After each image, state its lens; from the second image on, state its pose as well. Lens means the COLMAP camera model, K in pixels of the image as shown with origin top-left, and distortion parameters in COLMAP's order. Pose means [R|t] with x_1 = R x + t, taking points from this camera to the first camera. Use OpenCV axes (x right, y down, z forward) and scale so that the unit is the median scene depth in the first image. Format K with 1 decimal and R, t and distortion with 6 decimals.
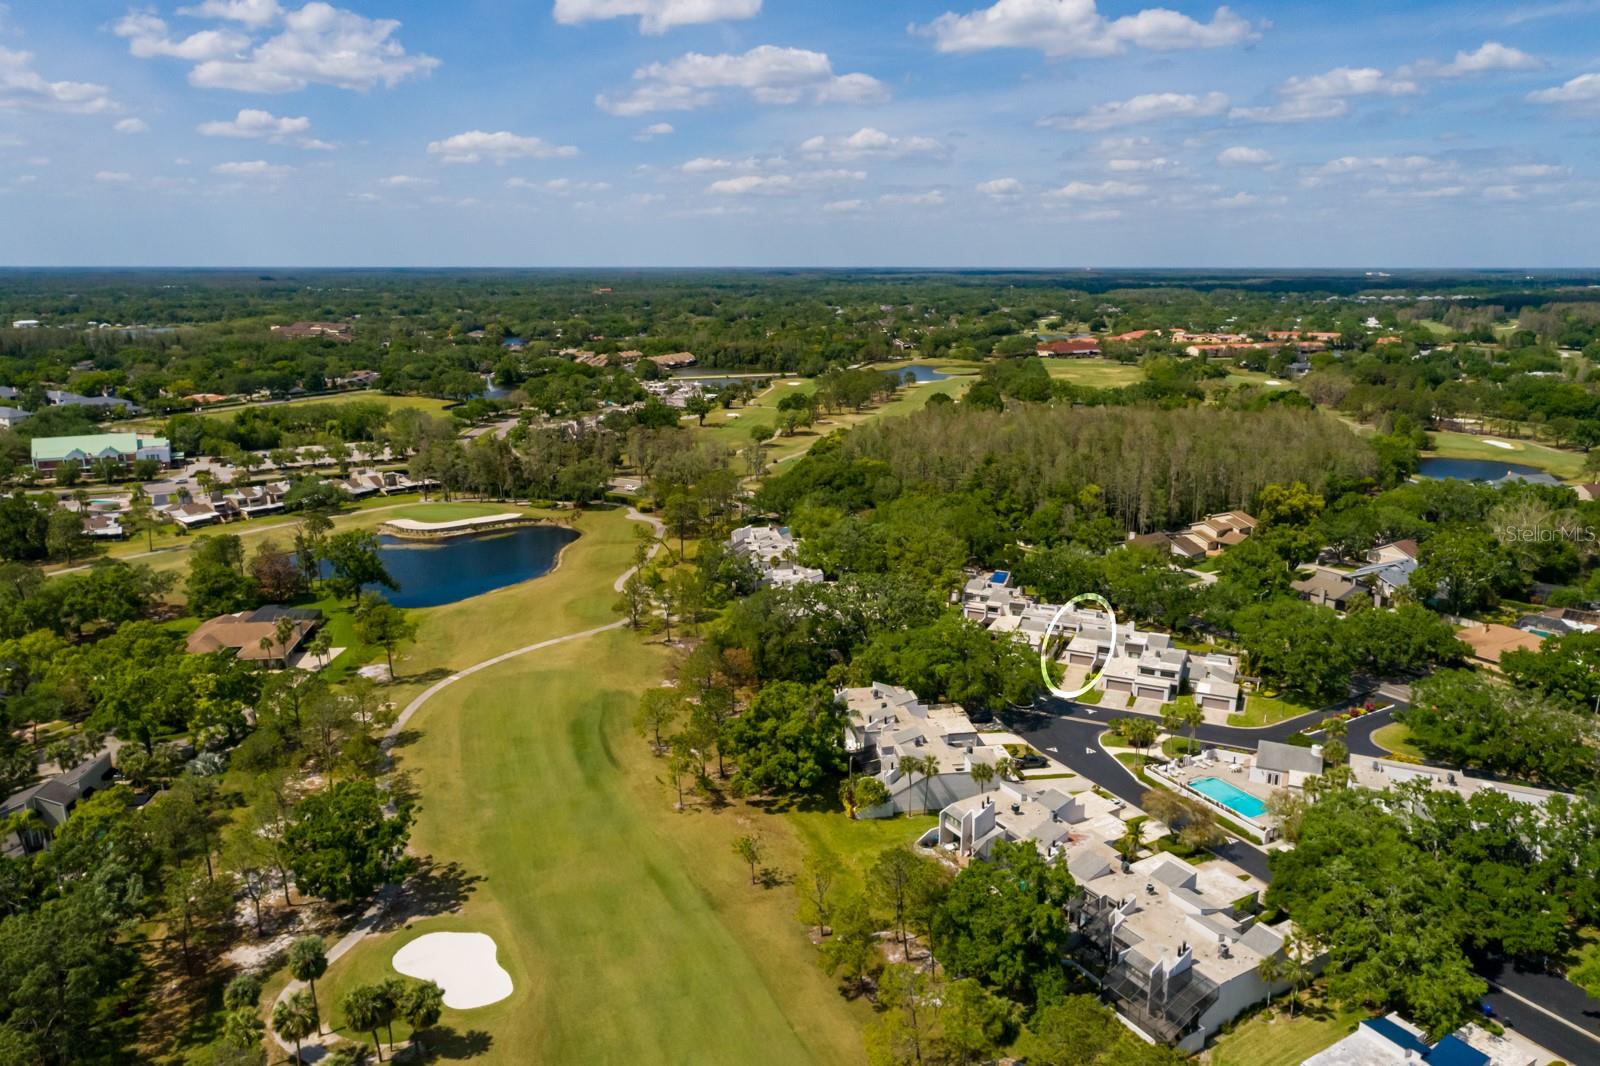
lens RADIAL K [[1117.2, 0, 800.0], [0, 1117.2, 533.0], [0, 0, 1]] dist [-0.000283, 0.009005]
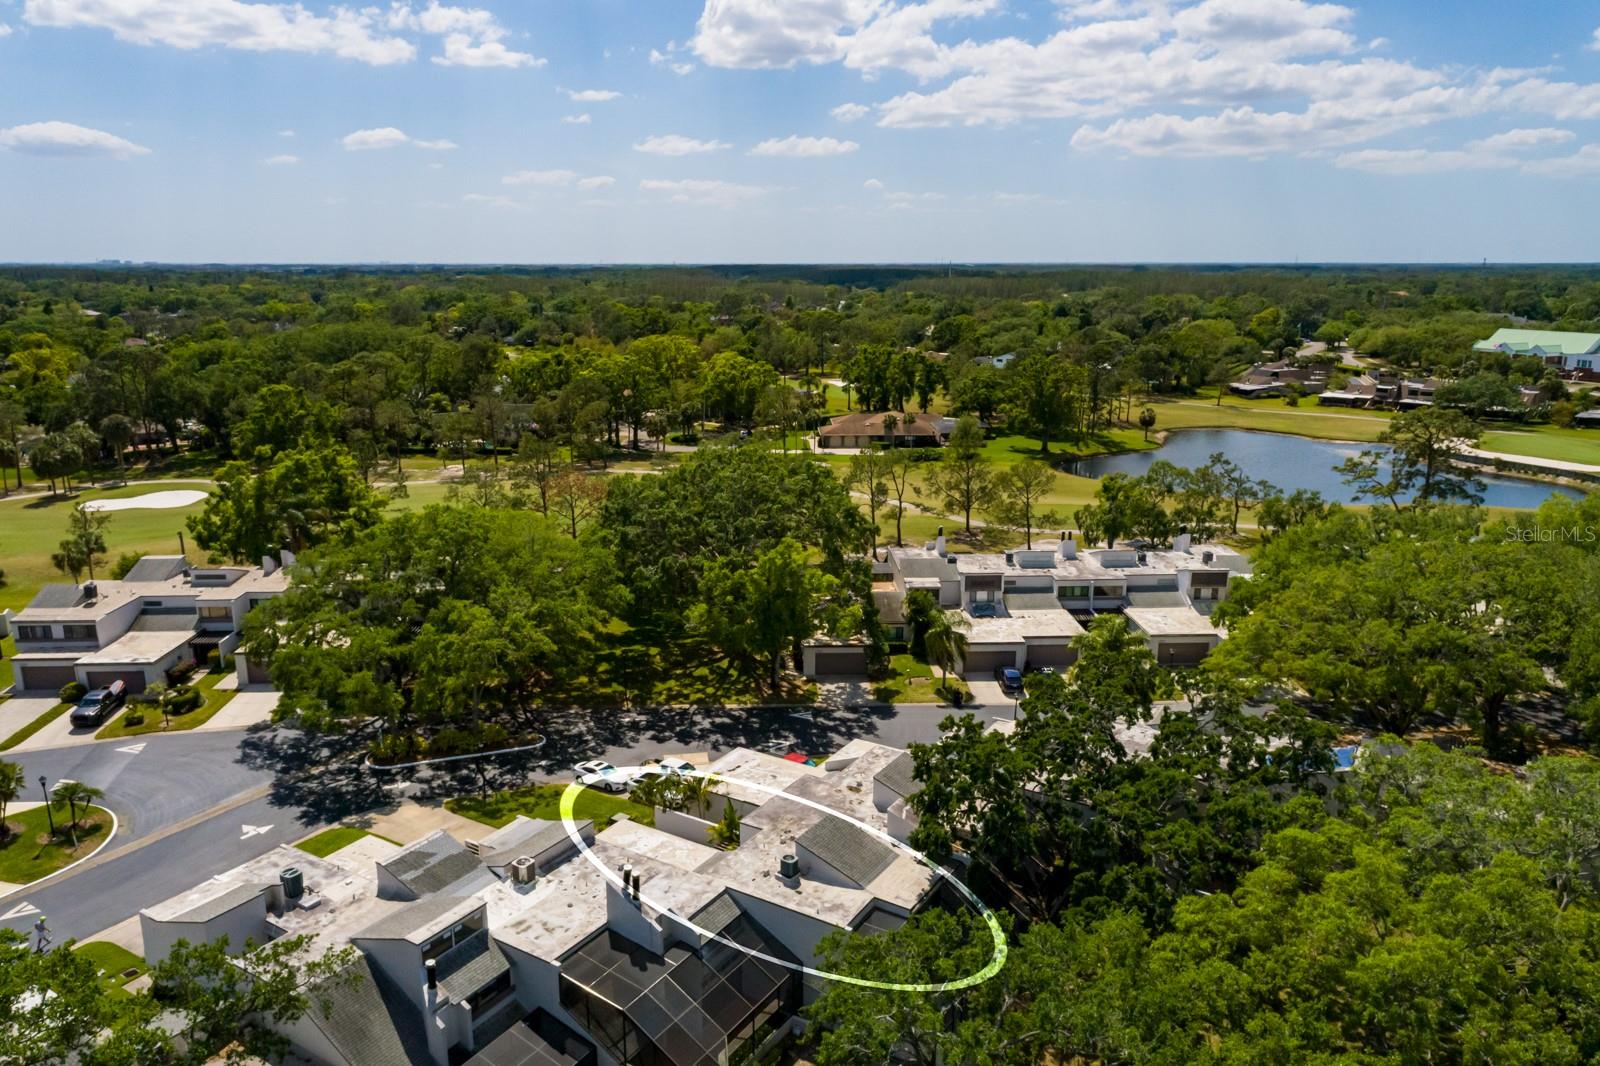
lens RADIAL K [[1114.5, 0, 797.4], [0, 1114.5, 562.3], [0, 0, 1]] dist [0.003075, 0.007654]
pose [[-0.129518, 0.256296, -0.957882, 0.331470], [-0.235740, 0.930362, 0.280808, -0.035774], [0.963147, 0.262181, -0.060079, 0.694524]]
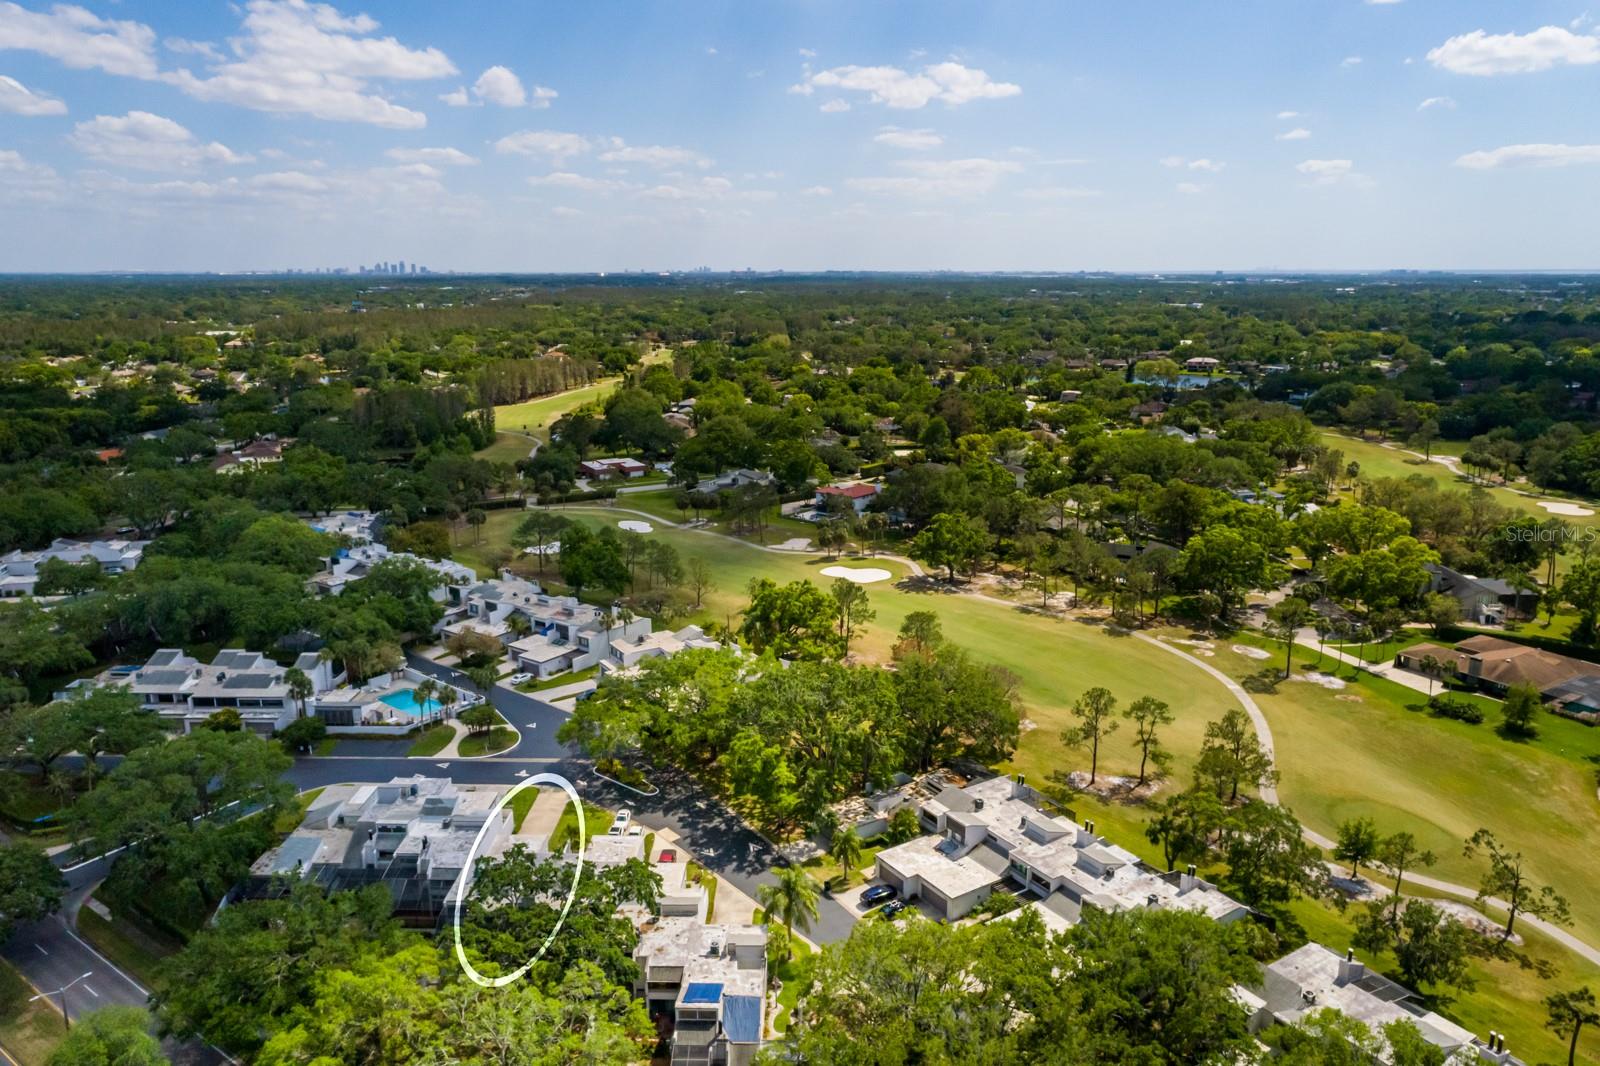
lens RADIAL K [[1090.7, 0, 801.6], [0, 1090.7, 556.8], [0, 0, 1]] dist [0.005933, 0.008012]
pose [[-0.915303, 0.097416, -0.390809, 0.219678], [-0.102292, 0.882269, 0.459498, -0.214848], [0.389561, 0.460556, -0.797578, 0.973789]]
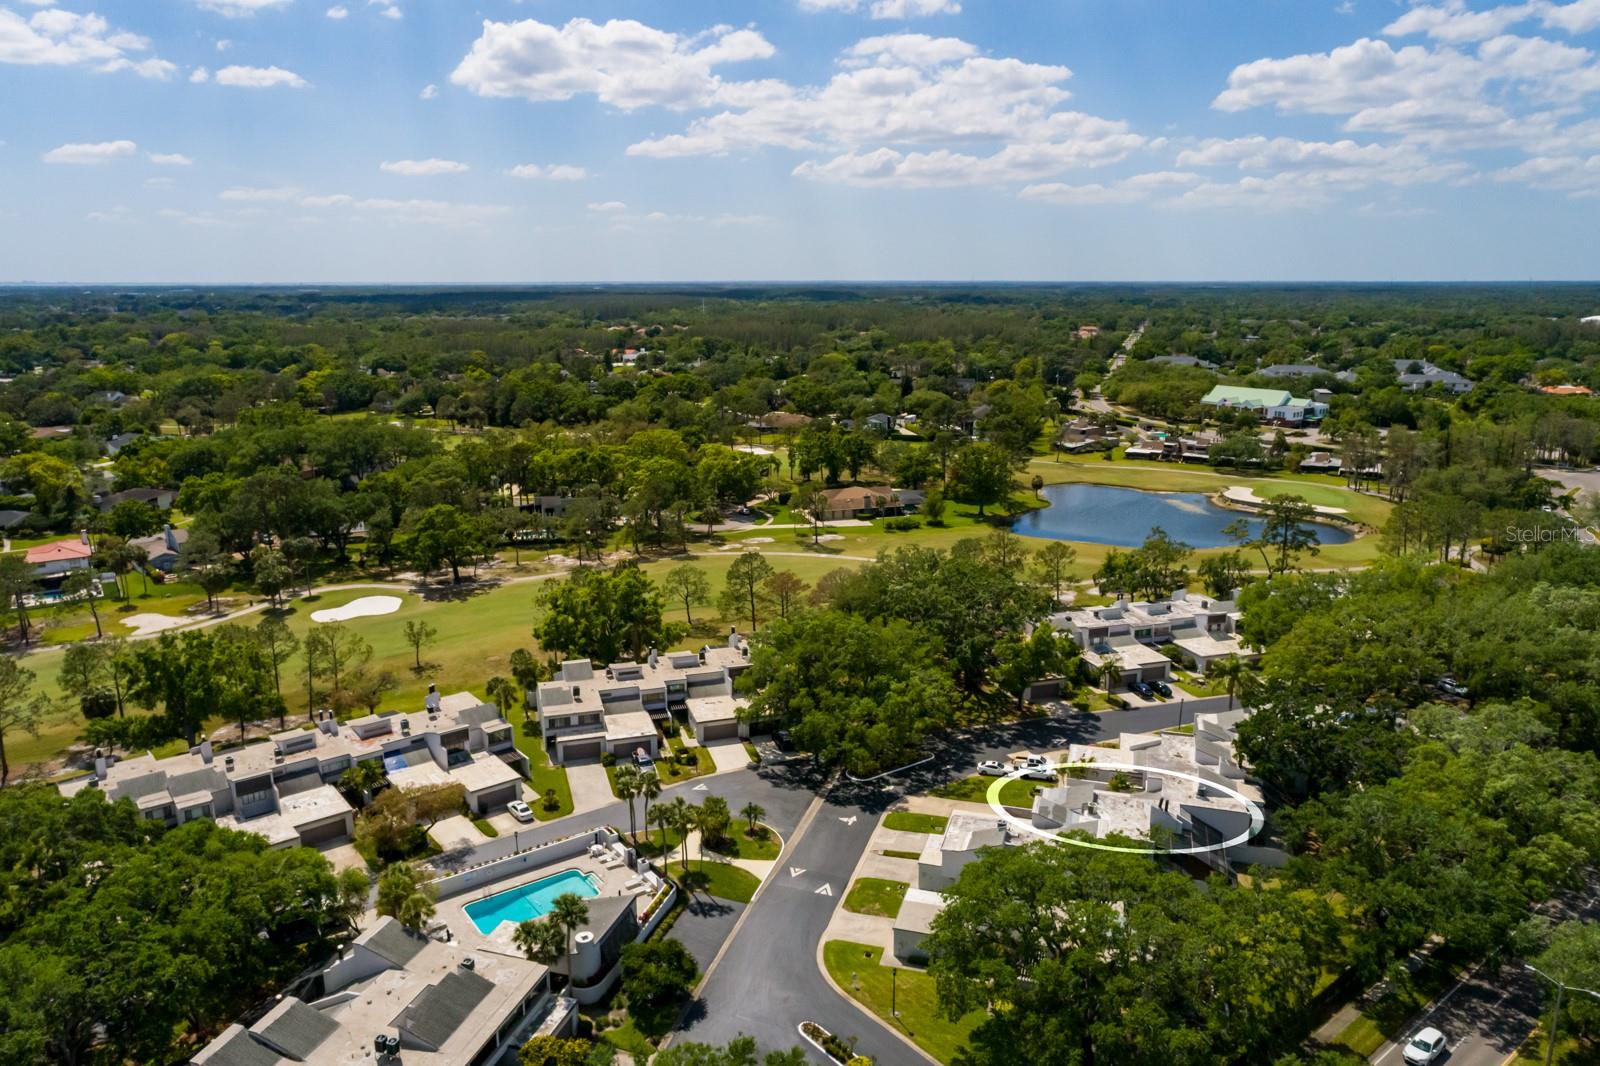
lens RADIAL K [[1090.7, 0, 801.6], [0, 1090.7, 556.8], [0, 0, 1]] dist [0.005933, 0.008012]
pose [[0.133942, 0.243076, -0.960715, 0.482119], [-0.233359, 0.949925, 0.207811, -0.060504], [0.963122, 0.196357, 0.183959, 0.496511]]
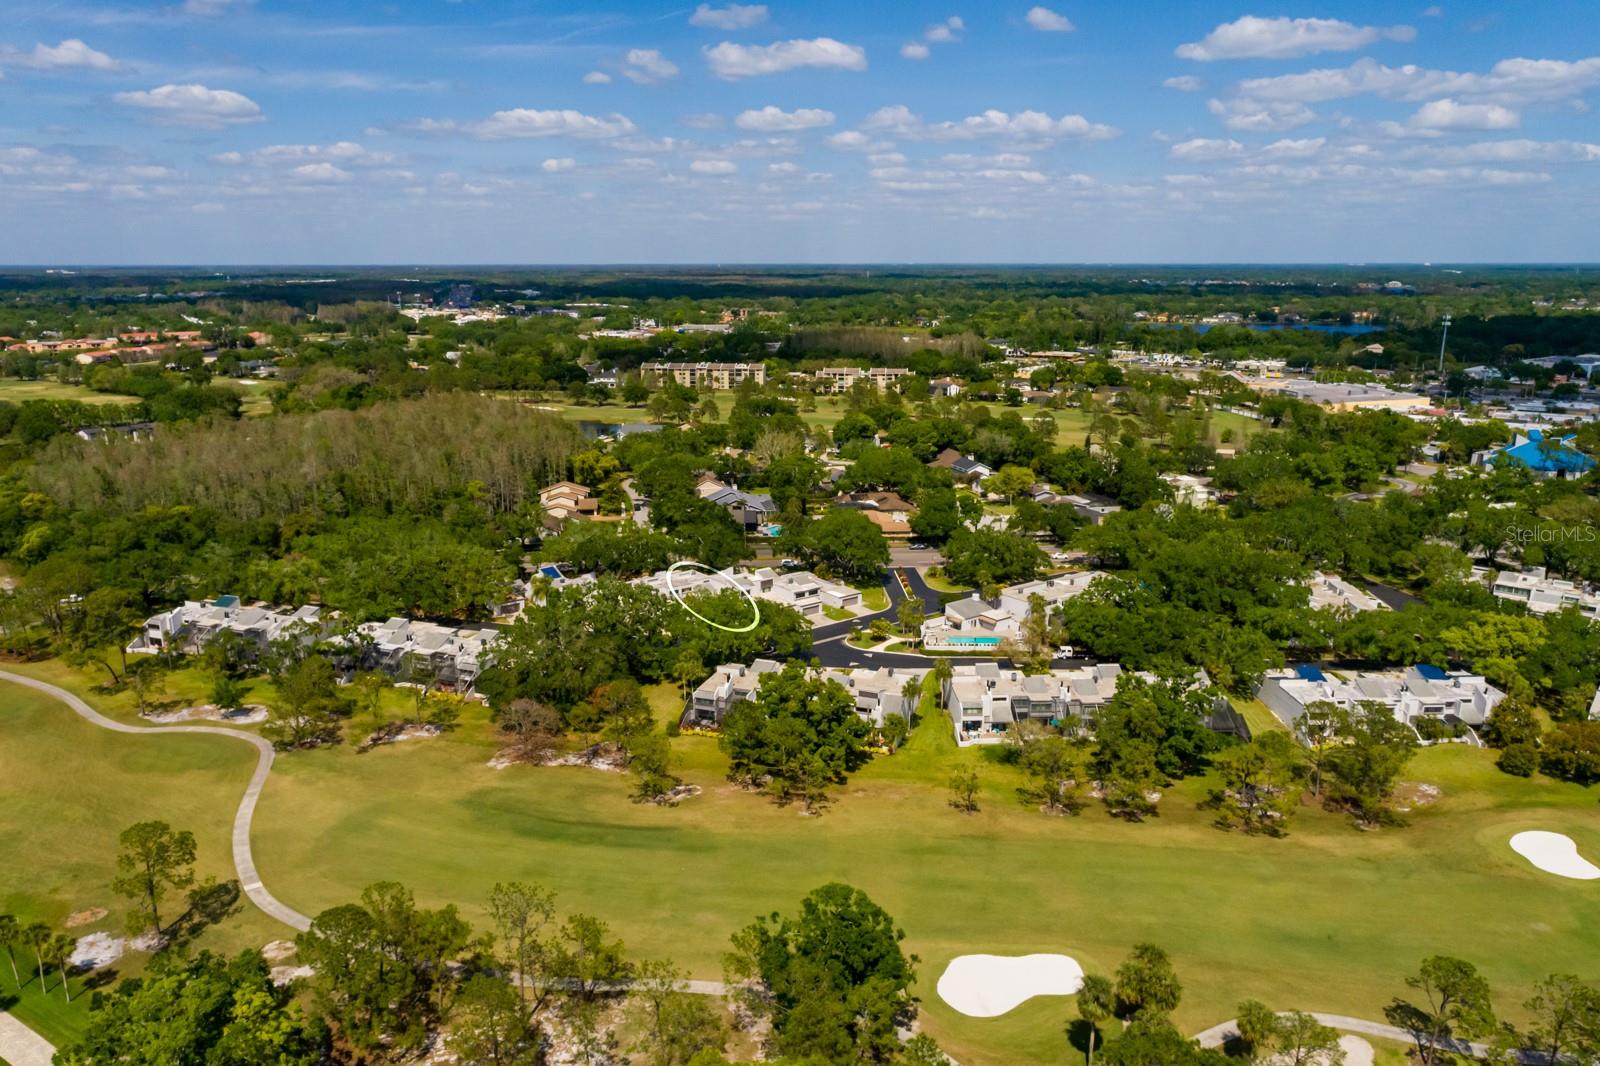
lens RADIAL K [[1112.1, 0, 803.4], [0, 1112.1, 528.9], [0, 0, 1]] dist [-0.002630, 0.009864]
pose [[0.475465, -0.208221, 0.854738, -0.431680], [0.208672, 0.970552, 0.120357, -0.055216], [-0.854628, 0.121134, 0.504913, 0.235468]]
